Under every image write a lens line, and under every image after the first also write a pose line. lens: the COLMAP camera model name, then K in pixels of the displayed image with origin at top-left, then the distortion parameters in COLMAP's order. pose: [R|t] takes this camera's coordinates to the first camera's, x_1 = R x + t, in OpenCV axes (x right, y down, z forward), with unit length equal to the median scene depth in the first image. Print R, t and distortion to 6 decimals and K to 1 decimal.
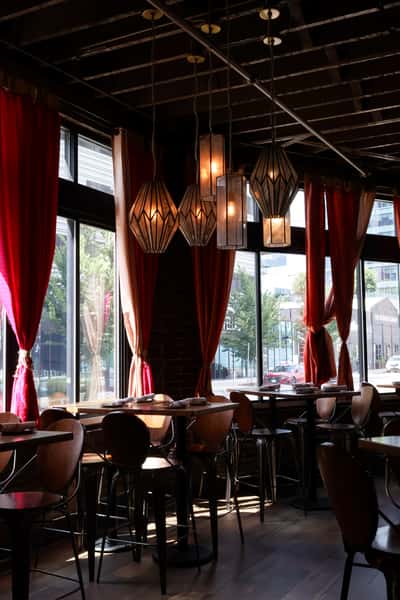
lens RADIAL K [[673.3, 0, 200.0], [0, 673.3, 300.0], [0, 0, 1]] dist [0.000783, -0.003427]
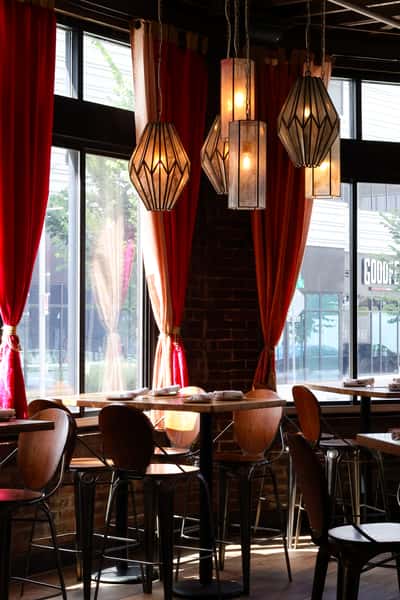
lens RADIAL K [[1295.0, 0, 200.0], [0, 1295.0, 300.0], [0, 0, 1]] dist [0.023244, -0.182999]
pose [[0.990566, 0.014310, -0.136291, 0.143150], [-0.005819, 0.998028, 0.062498, -0.044215], [0.136916, -0.061115, 0.988696, -0.401768]]
